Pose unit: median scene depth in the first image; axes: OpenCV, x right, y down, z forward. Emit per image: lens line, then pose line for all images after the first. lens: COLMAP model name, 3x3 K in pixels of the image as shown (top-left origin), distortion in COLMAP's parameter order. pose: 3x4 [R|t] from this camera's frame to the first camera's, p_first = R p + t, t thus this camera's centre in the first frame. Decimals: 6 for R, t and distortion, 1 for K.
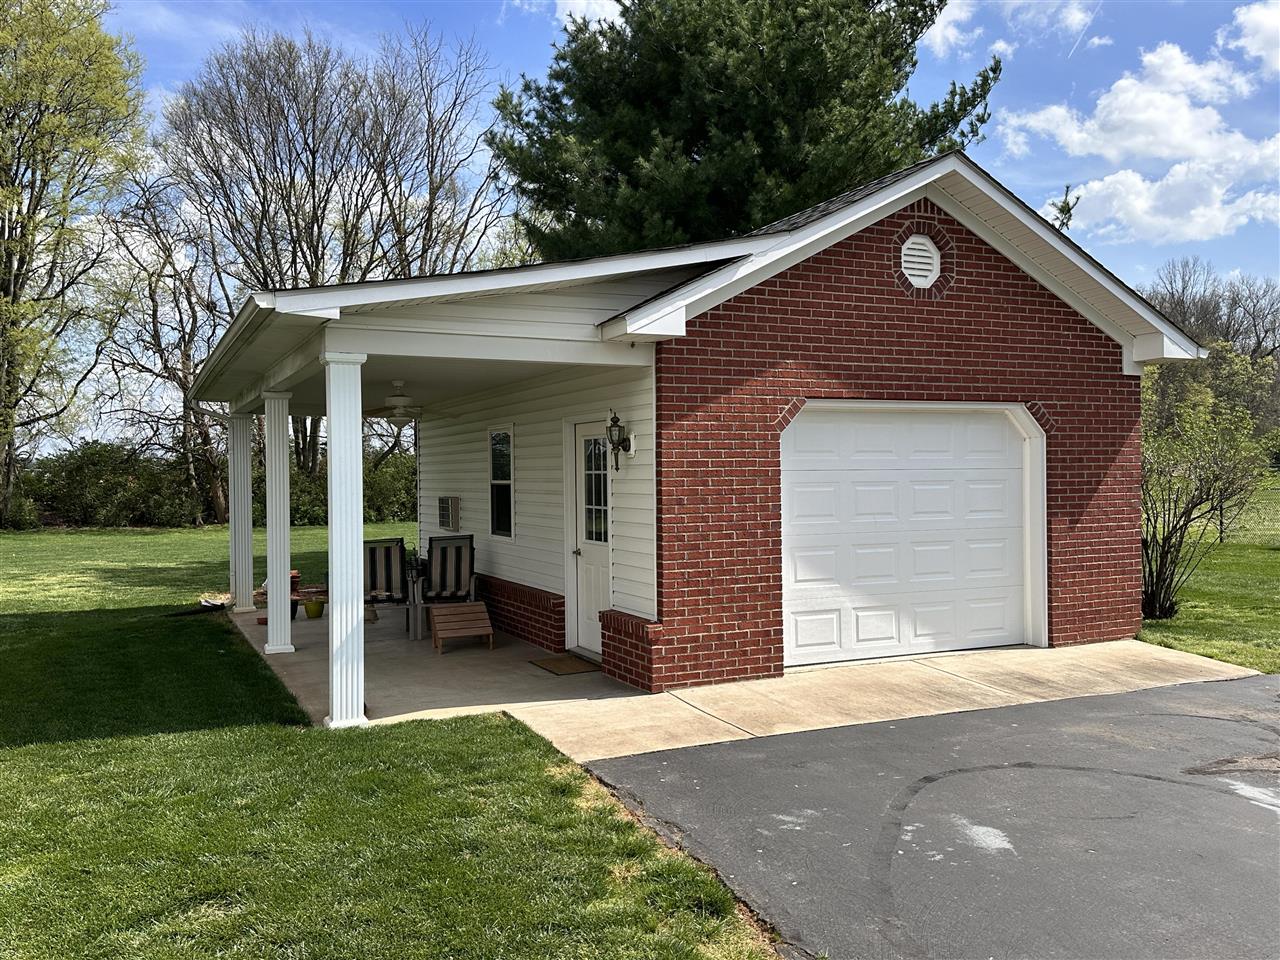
lens RADIAL K [[1066.5, 0, 640.0], [0, 1066.5, 480.0], [0, 0, 1]] dist [0.003408, 0.002221]
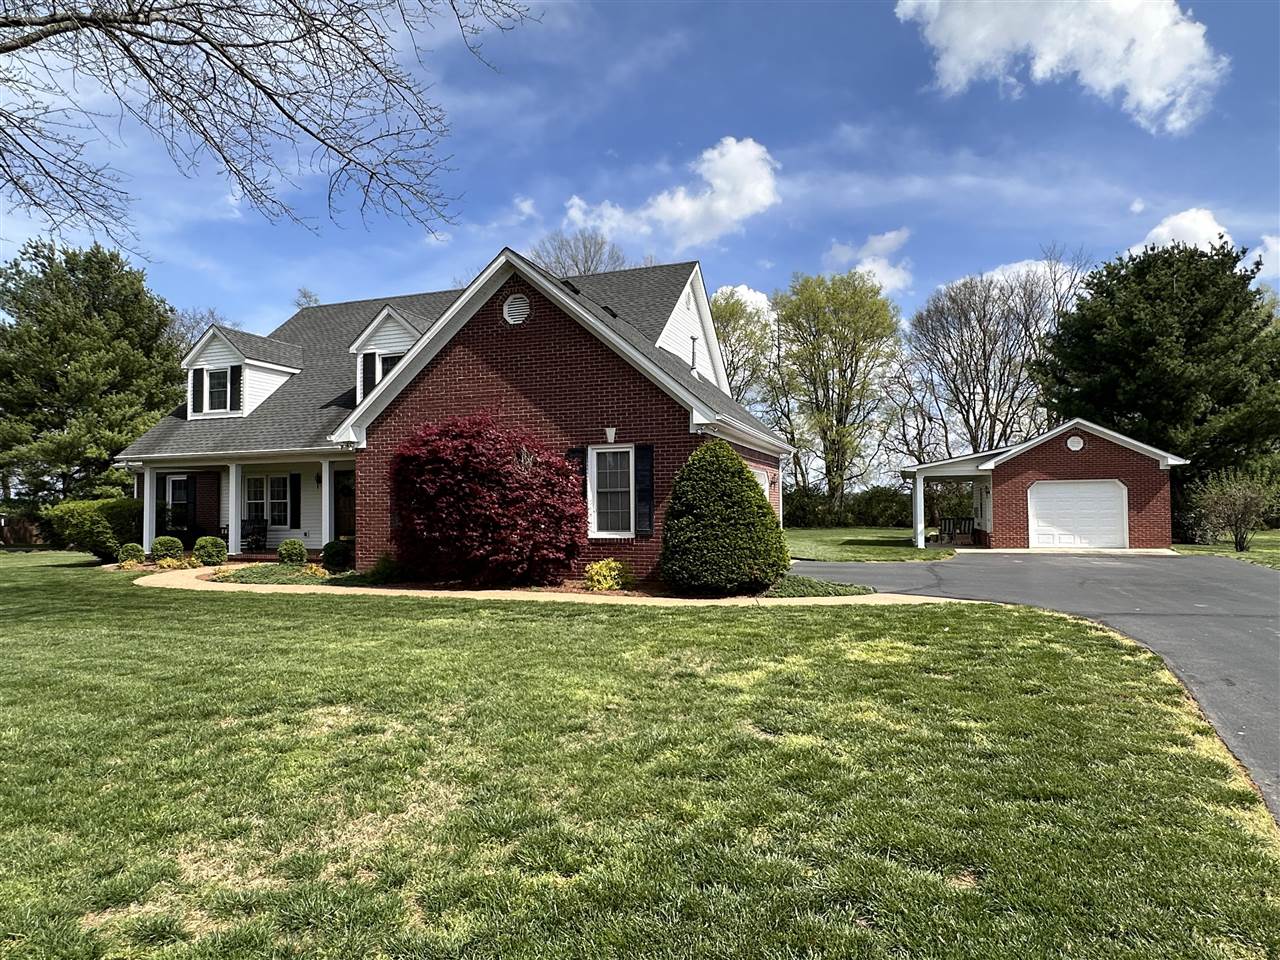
lens RADIAL K [[792.5, 0, 640.0], [0, 792.5, 480.0], [0, 0, 1]] dist [0.015732, 0.000623]
pose [[0.721366, -0.017140, -0.692341, 0.251076], [-0.008092, 0.999417, -0.033173, 0.007907], [0.692506, 0.029533, 0.720807, -0.483832]]
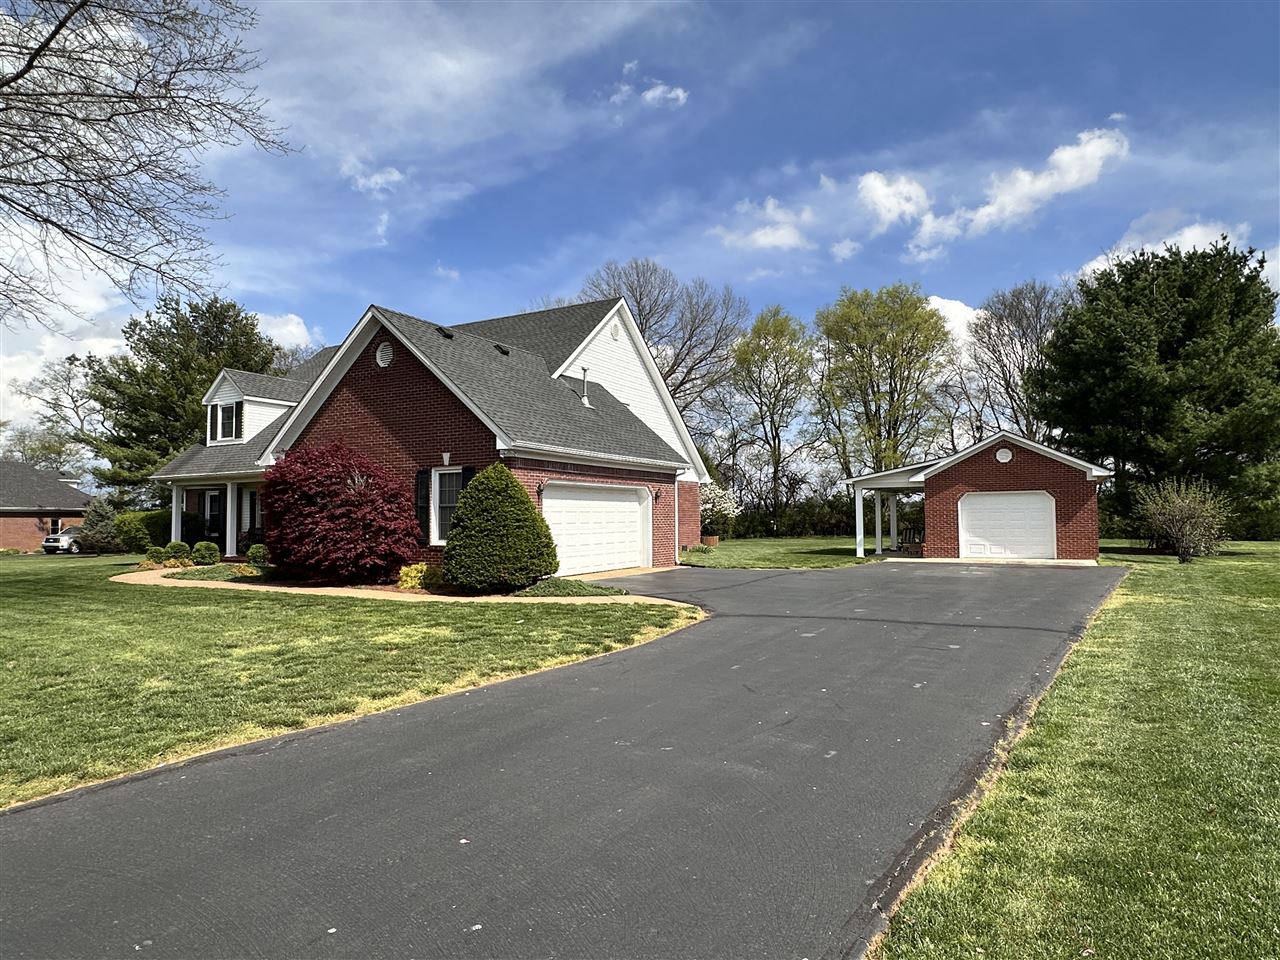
lens RADIAL K [[770.0, 0, 640.0], [0, 770.0, 480.0], [0, 0, 1]] dist [0.015662, -0.000093]
pose [[0.591707, -0.029037, -0.805630, 0.394385], [-0.008374, 0.999076, -0.042161, 0.003595], [0.806110, 0.031693, 0.590917, -0.392946]]
